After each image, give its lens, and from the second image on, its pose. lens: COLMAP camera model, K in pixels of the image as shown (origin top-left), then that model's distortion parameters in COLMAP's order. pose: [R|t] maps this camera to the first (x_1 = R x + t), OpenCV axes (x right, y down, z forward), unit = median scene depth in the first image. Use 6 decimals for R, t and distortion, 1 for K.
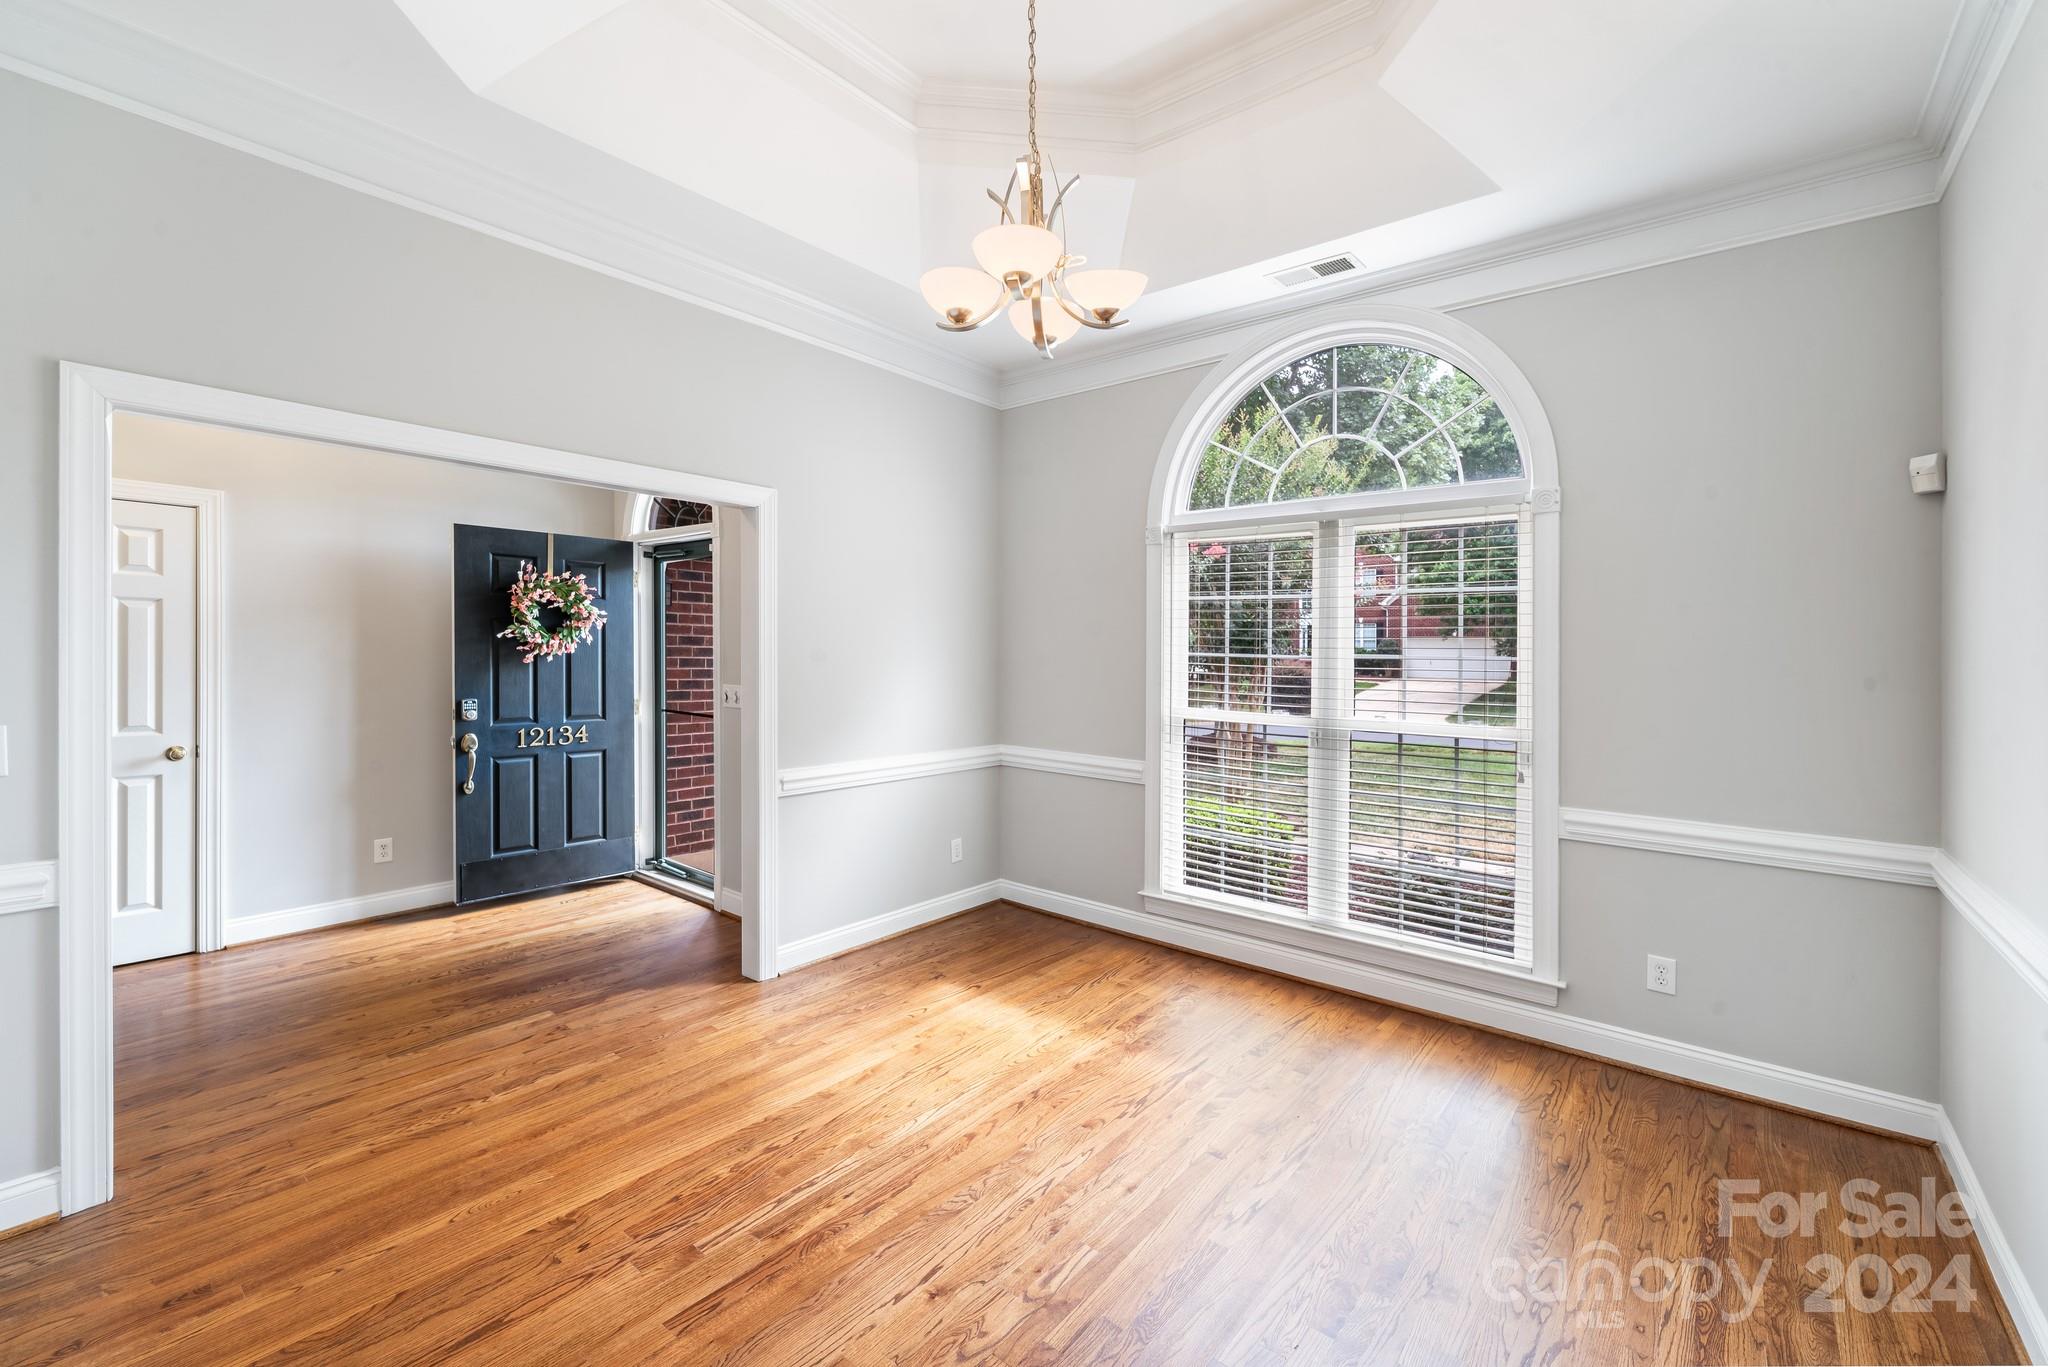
lens RADIAL K [[845.1, 0, 1029.4], [0, 845.1, 663.7], [0, 0, 1]] dist [-0.001079, -0.004696]
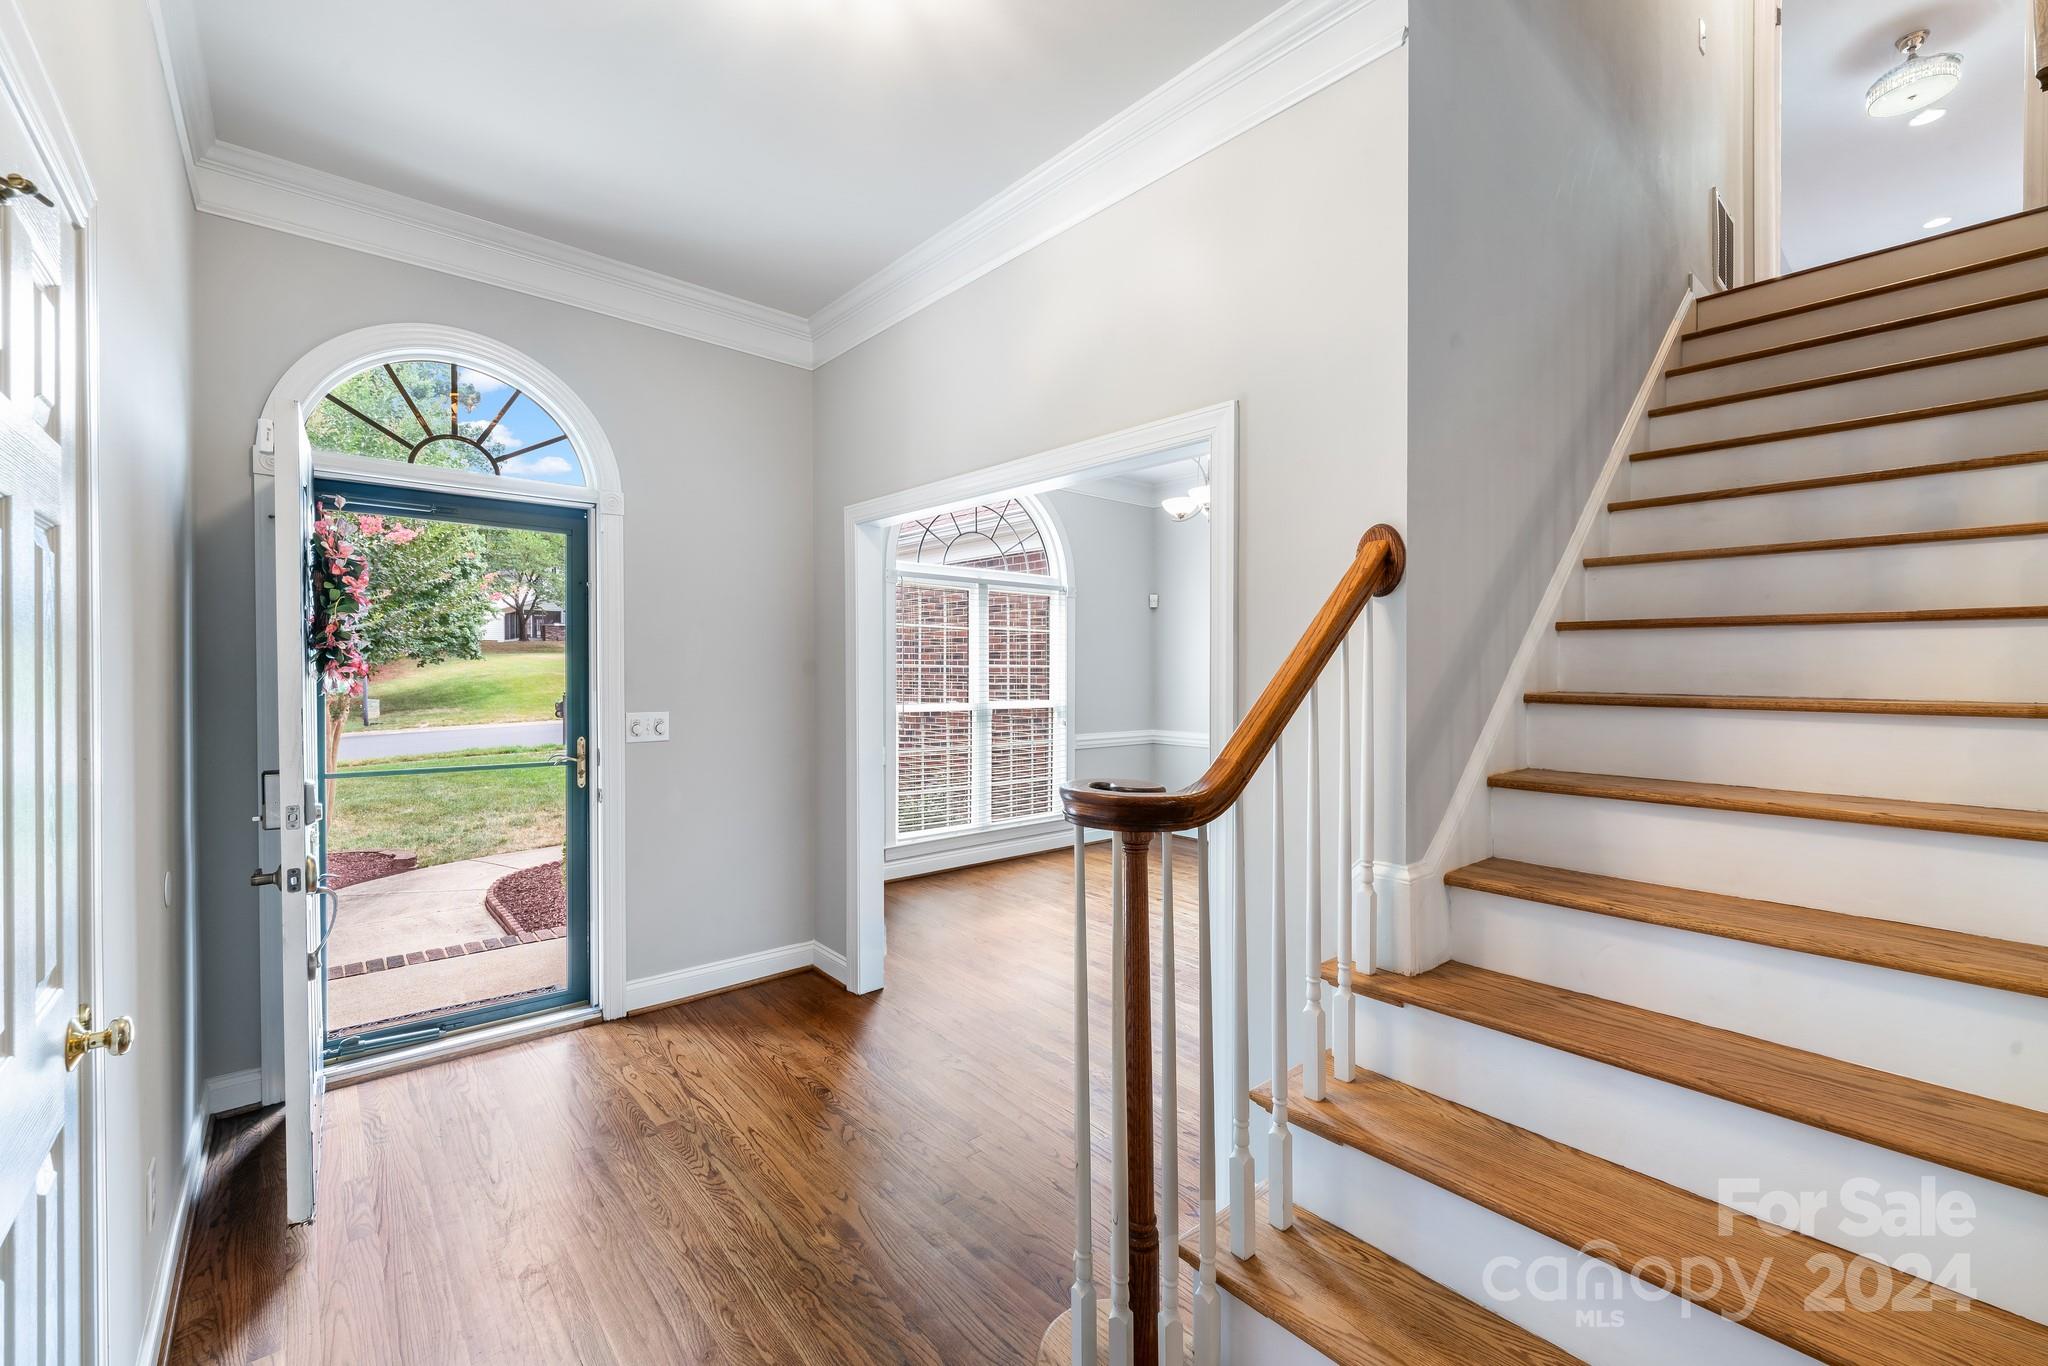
lens RADIAL K [[845.1, 0, 1029.4], [0, 845.1, 663.2], [0, 0, 1]] dist [-0.001079, -0.004696]
pose [[0.167028, -0.006947, 0.985928, -1.309629], [0.012957, 0.999904, 0.004850, -0.022354], [-0.985867, 0.011964, 0.167102, 0.649979]]
